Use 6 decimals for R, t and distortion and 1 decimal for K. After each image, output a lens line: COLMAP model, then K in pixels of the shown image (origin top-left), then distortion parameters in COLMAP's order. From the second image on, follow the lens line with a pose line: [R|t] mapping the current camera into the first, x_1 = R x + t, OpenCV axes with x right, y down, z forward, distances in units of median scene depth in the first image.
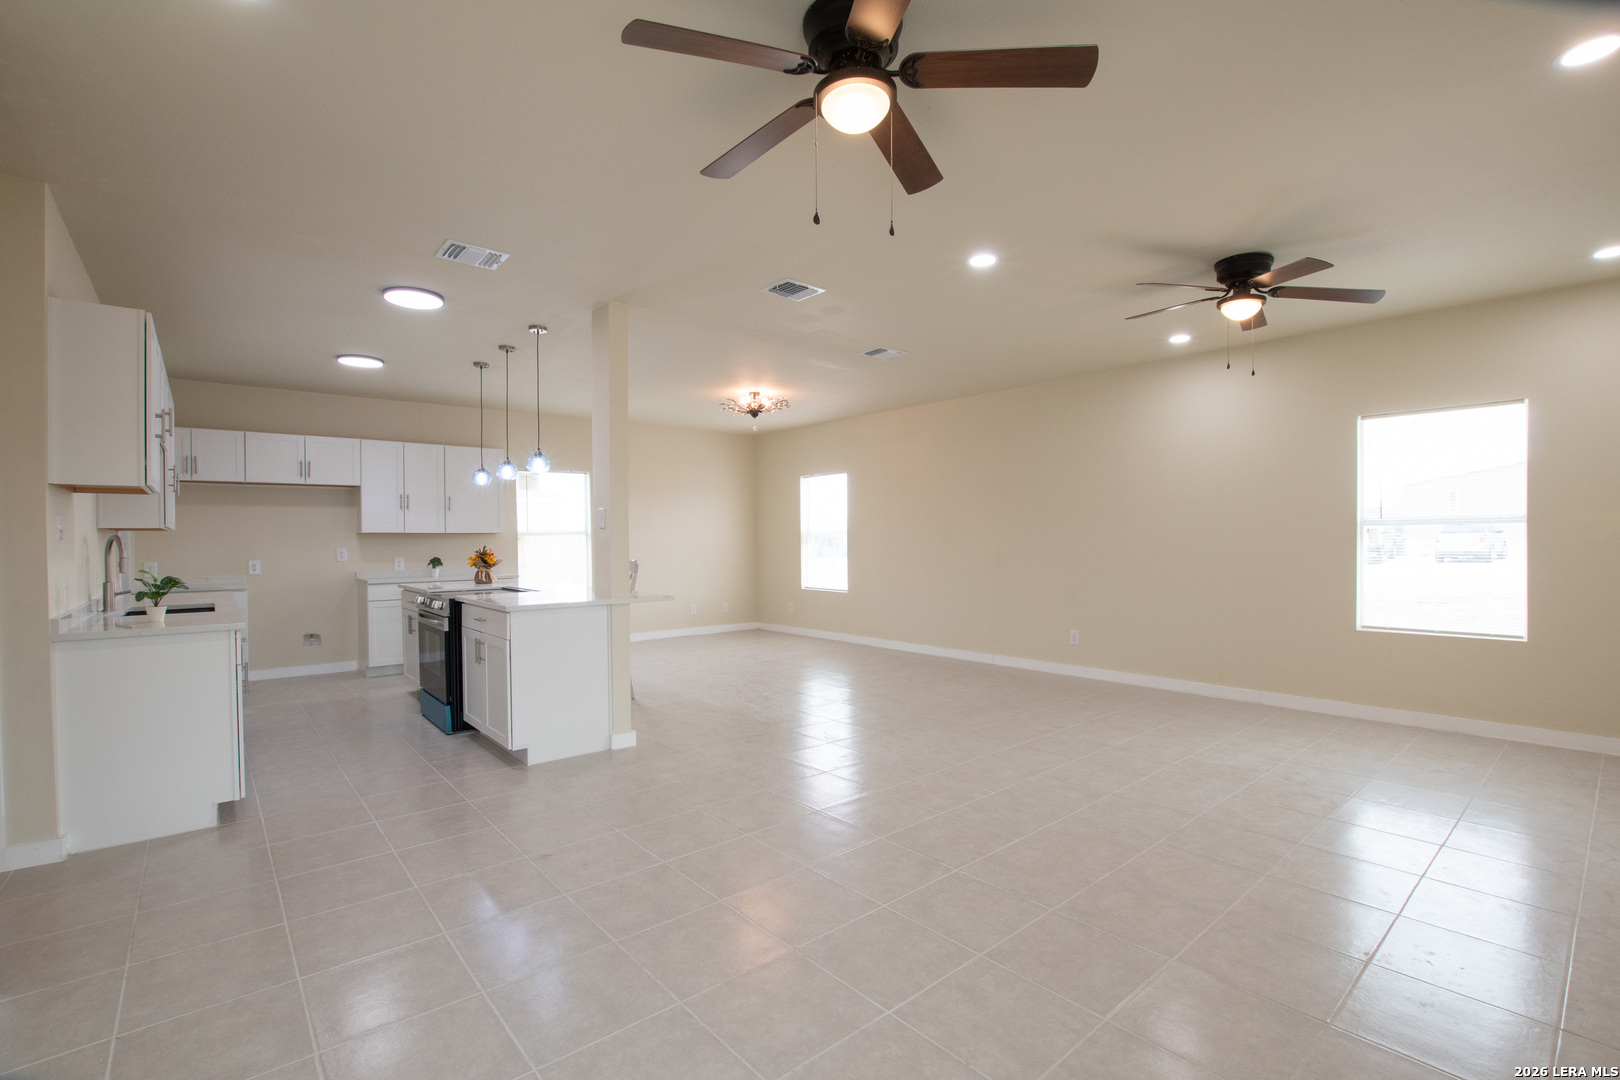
lens RADIAL K [[729.6, 0, 804.7], [0, 729.6, 545.1], [0, 0, 1]] dist [-0.034274, 0.005991]
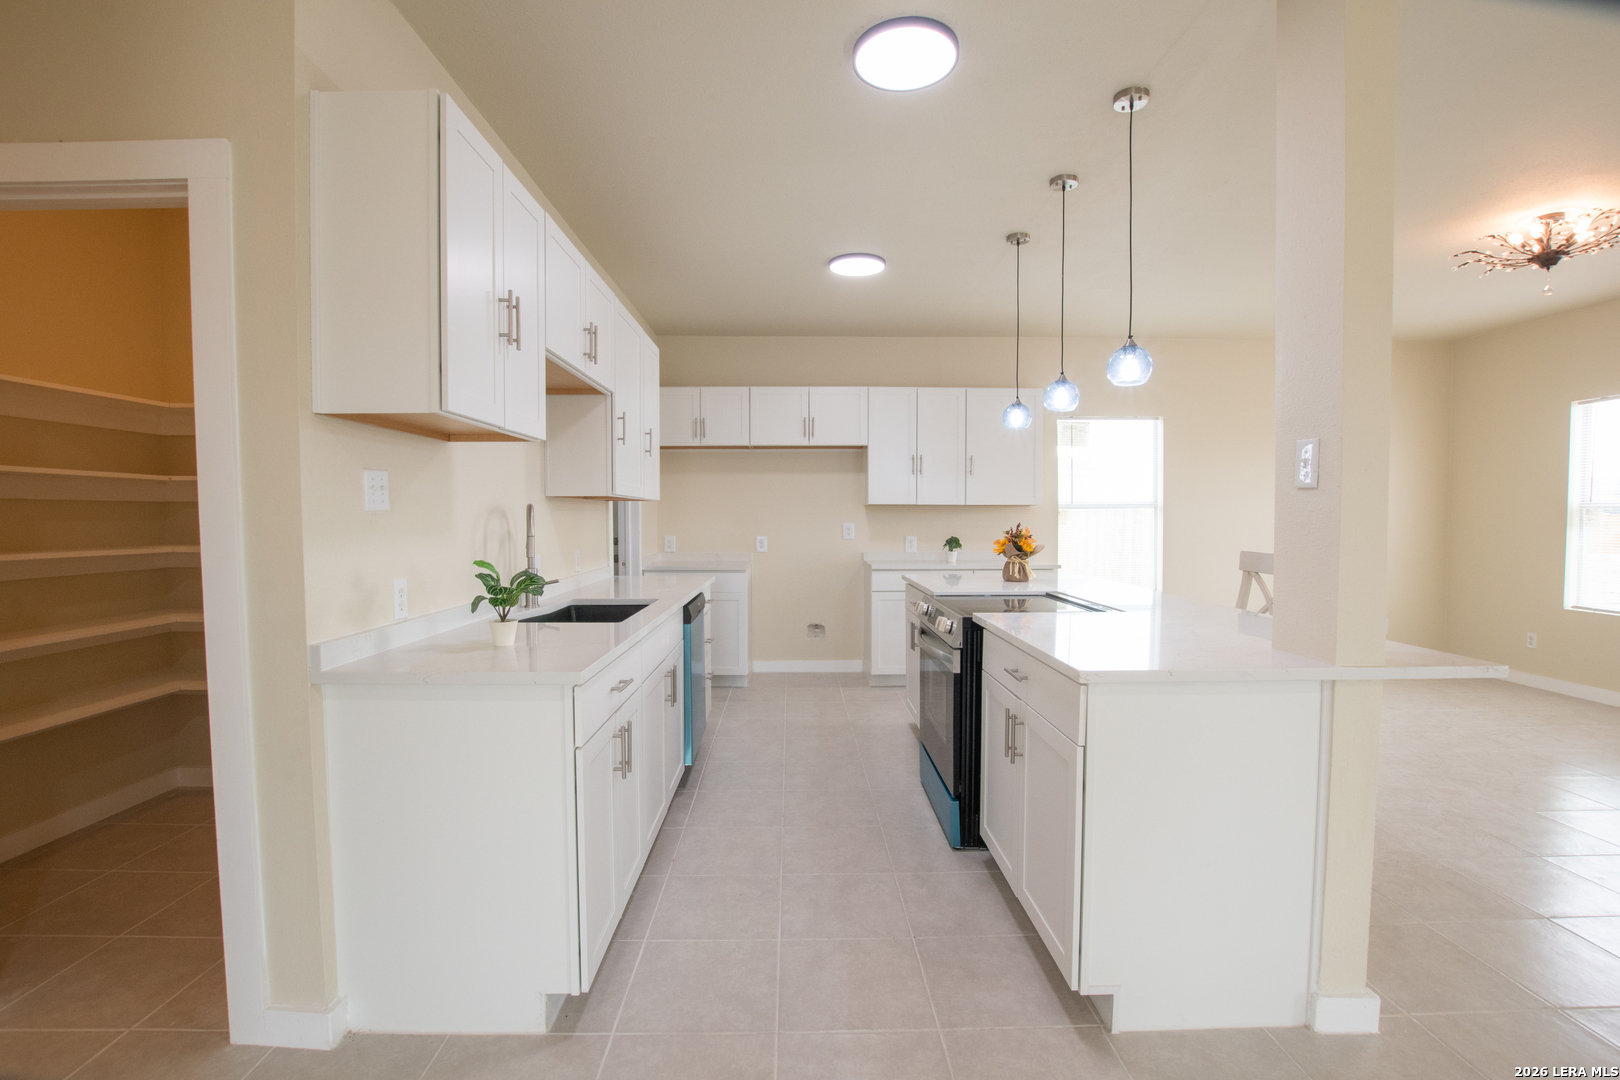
lens RADIAL K [[729.6, 0, 804.7], [0, 729.6, 545.1], [0, 0, 1]] dist [-0.034274, 0.005991]
pose [[0.773806, 0.033216, -0.632551, -0.175199], [-0.011381, 0.999192, 0.038546, -0.002609], [0.633320, -0.022628, 0.773559, 0.370022]]
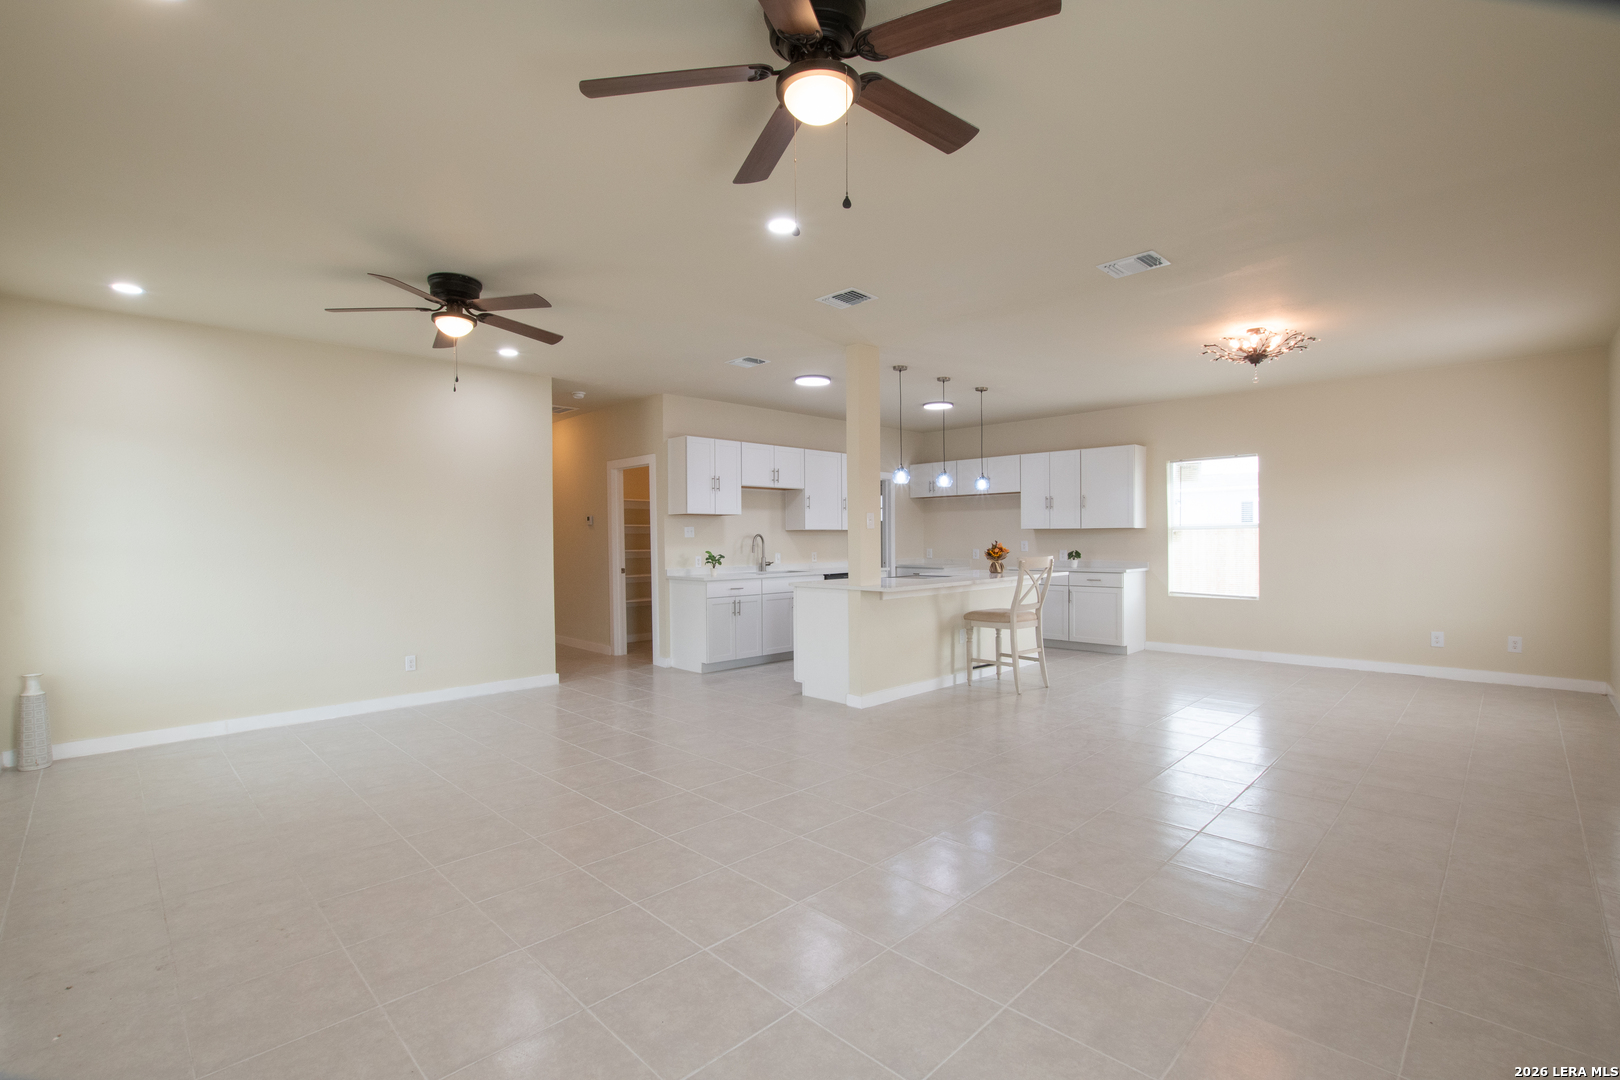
lens RADIAL K [[729.6, 0, 804.7], [0, 729.6, 545.1], [0, 0, 1]] dist [-0.034274, 0.005991]
pose [[0.074816, 0.015617, -0.997075, 0.705357], [-0.001233, 0.999878, 0.015568, -0.009796], [0.997197, 0.000065, 0.074826, 0.598815]]
